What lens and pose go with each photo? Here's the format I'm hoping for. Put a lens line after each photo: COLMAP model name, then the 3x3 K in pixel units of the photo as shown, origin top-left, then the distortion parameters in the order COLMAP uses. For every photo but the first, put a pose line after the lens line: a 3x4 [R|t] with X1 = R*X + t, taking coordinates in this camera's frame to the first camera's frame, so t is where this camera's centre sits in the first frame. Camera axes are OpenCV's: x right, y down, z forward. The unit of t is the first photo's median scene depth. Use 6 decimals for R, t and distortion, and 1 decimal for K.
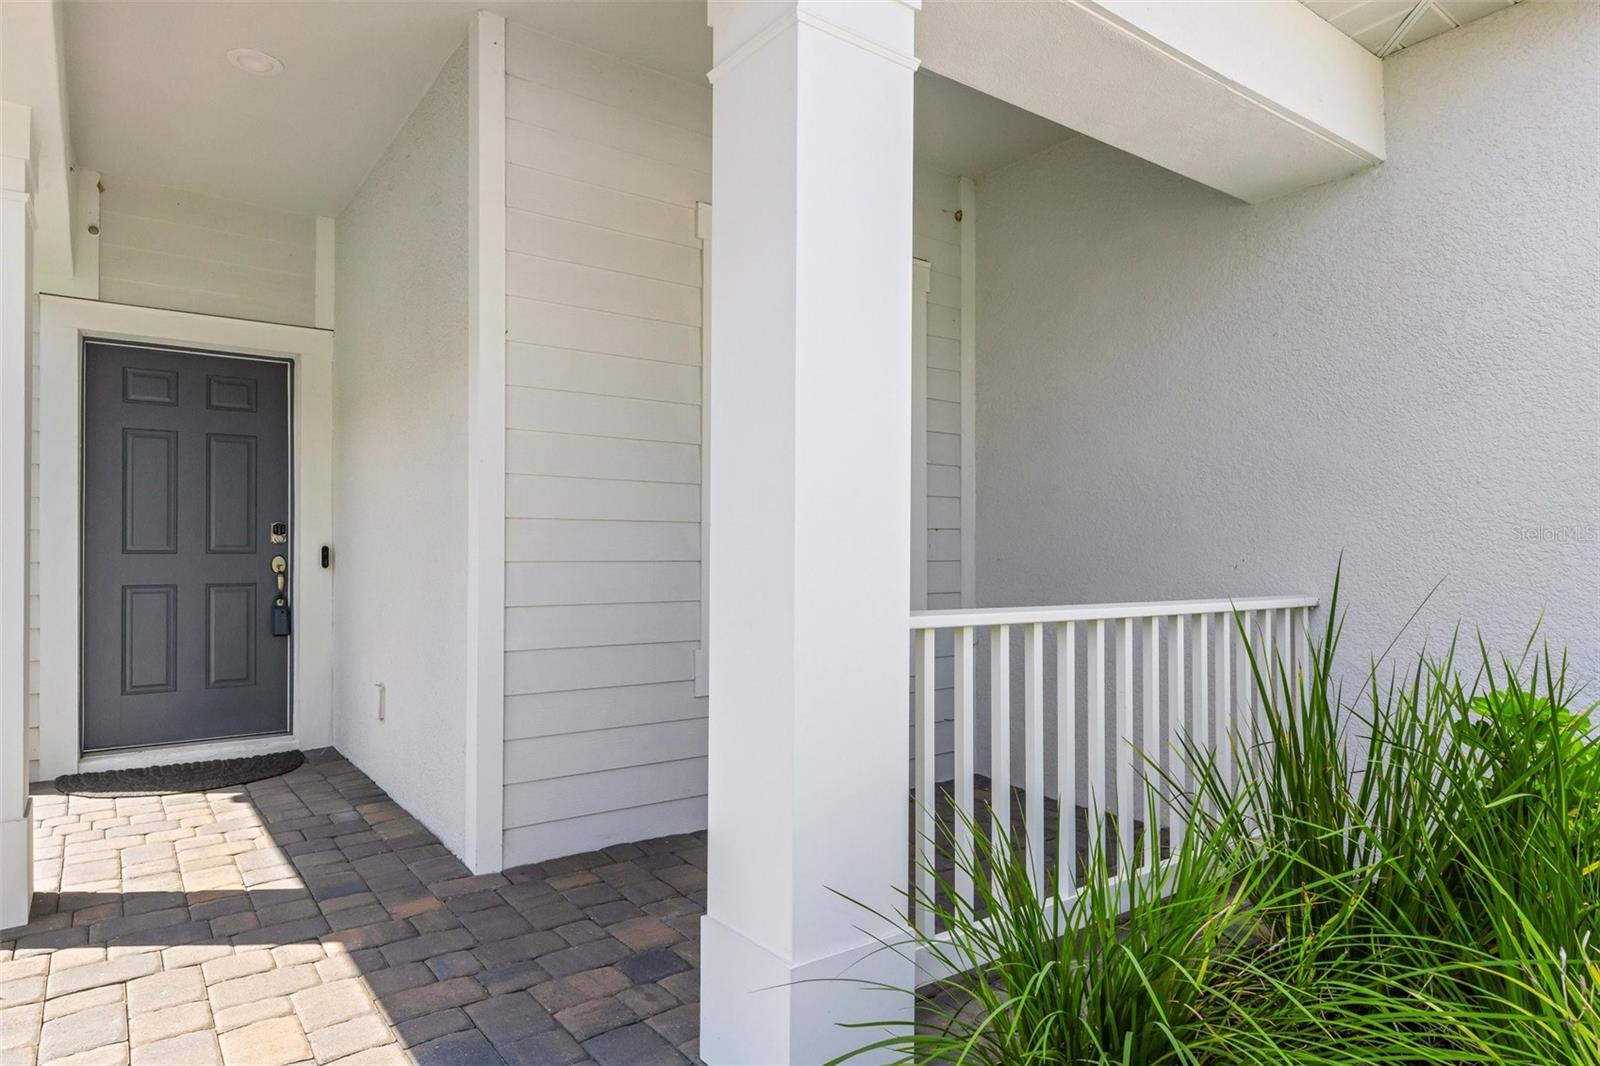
lens RADIAL K [[940.8, 0, 796.9], [0, 940.8, 540.3], [0, 0, 1]] dist [0.001633, 0.000599]
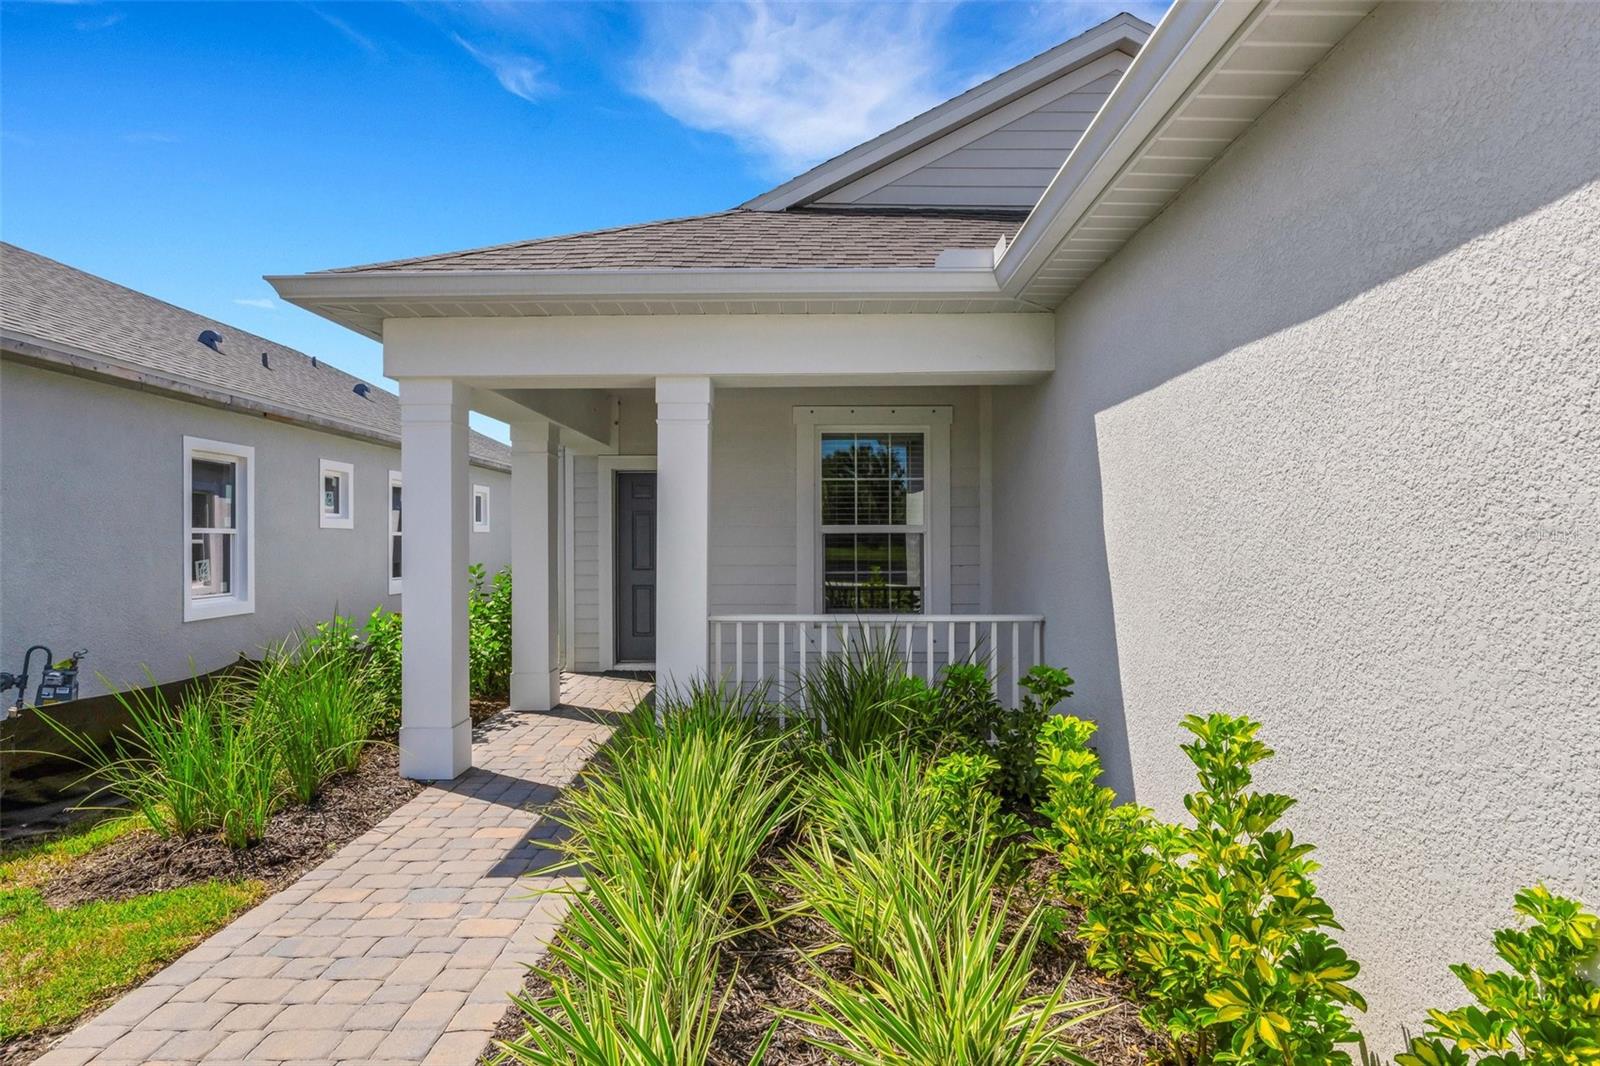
lens RADIAL K [[940.8, 0, 796.9], [0, 940.8, 540.3], [0, 0, 1]] dist [0.001633, 0.000599]
pose [[0.797437, -0.003009, -0.603395, 0.925139], [0.012965, 0.999842, 0.012148, -0.080975], [0.603263, -0.017511, 0.797350, -0.504376]]
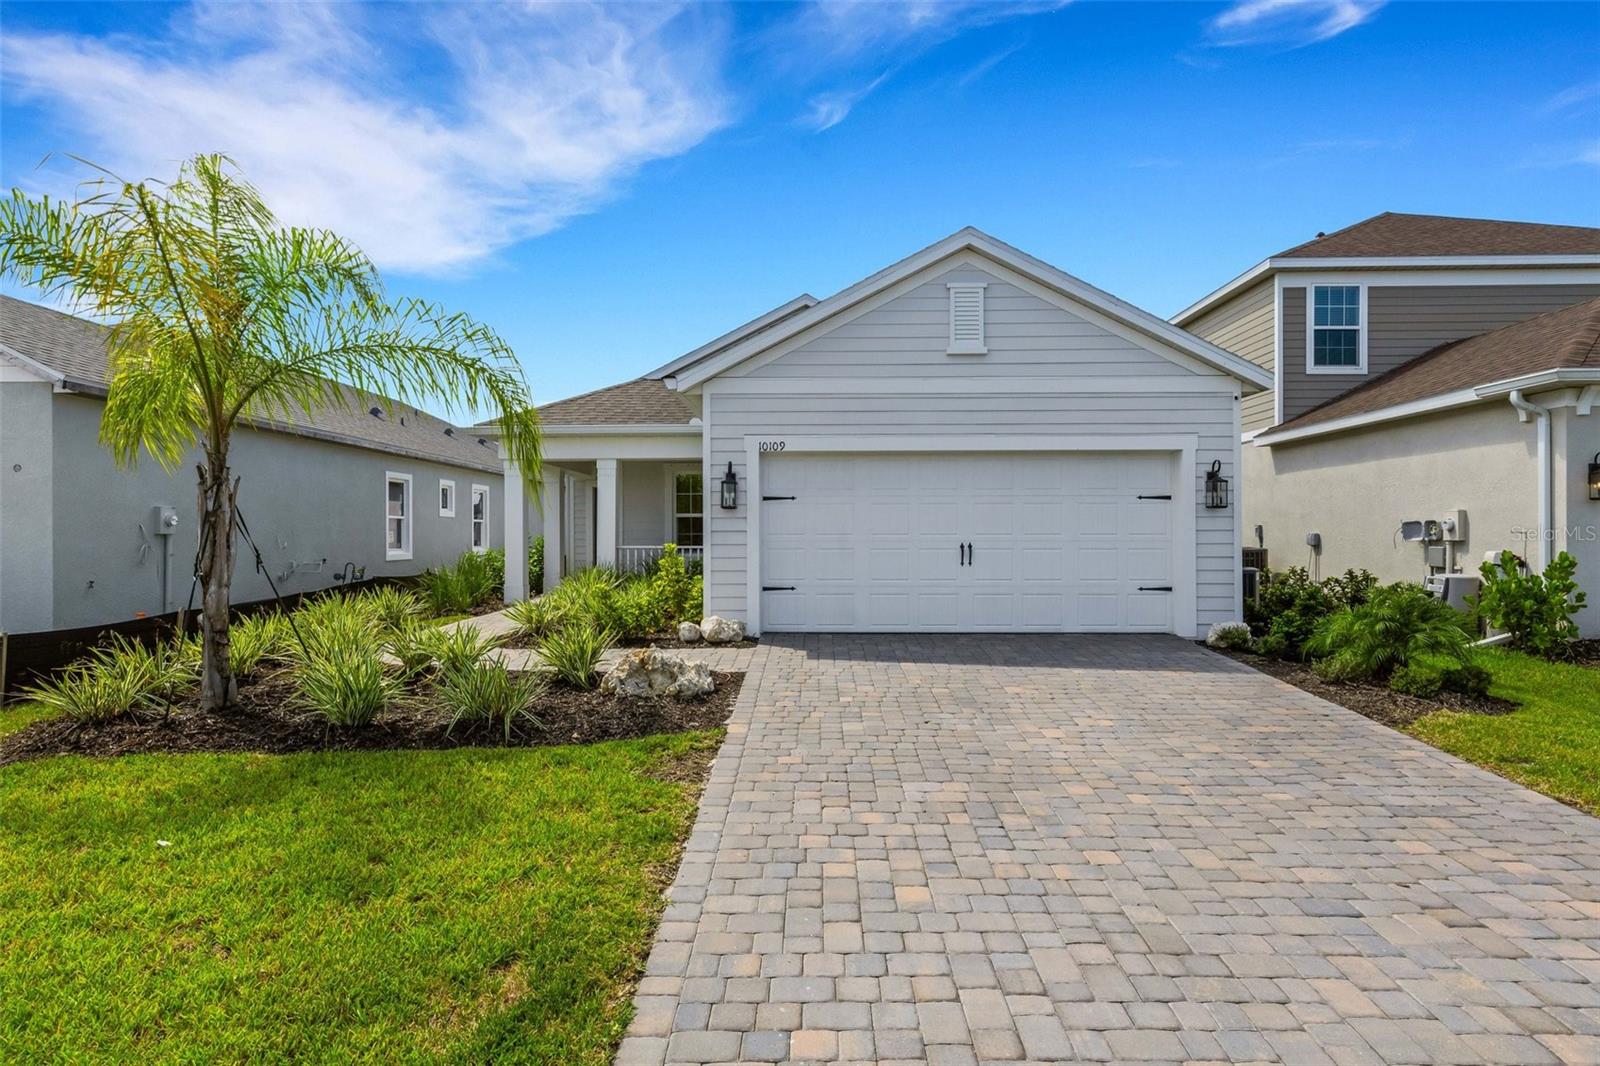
lens RADIAL K [[902.6, 0, 800.0], [0, 902.6, 533.0], [0, 0, 1]] dist [0.004165, 0.001675]
pose [[0.787955, -0.003428, -0.615724, 2.671779], [0.009579, 0.999932, 0.006692, -0.027945], [0.615659, -0.011171, 0.787934, -1.789012]]
